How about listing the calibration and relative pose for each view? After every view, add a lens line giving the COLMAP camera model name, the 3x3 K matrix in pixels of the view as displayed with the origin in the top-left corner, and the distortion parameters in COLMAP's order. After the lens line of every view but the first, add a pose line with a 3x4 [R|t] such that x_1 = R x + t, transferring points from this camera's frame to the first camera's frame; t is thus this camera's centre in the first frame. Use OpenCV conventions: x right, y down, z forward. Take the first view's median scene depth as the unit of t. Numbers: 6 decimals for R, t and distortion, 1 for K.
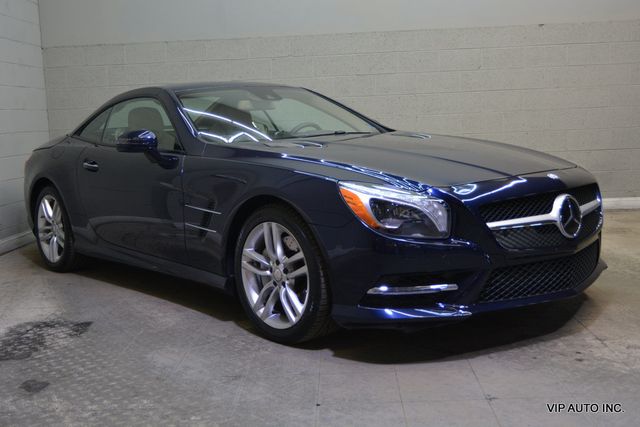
lens RADIAL K [[728.0, 0, 320.0], [0, 728.0, 213.5], [0, 0, 1]] dist [-0.002411, -0.011450]
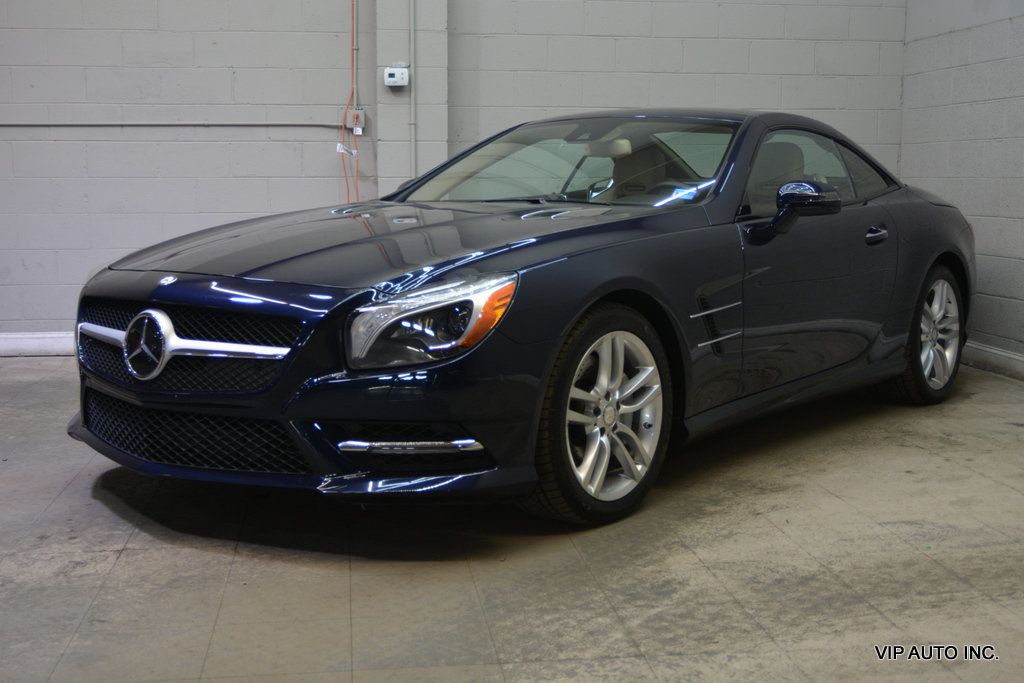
lens RADIAL K [[1281.4, 0, 516.5], [0, 1281.4, 345.4], [0, 0, 1]] dist [-0.008365, -0.011595]
pose [[0.159001, 0.171024, -0.972352, 1.402883], [-0.137404, 0.979130, 0.149747, -0.195801], [0.977670, 0.109796, 0.179182, 1.068592]]
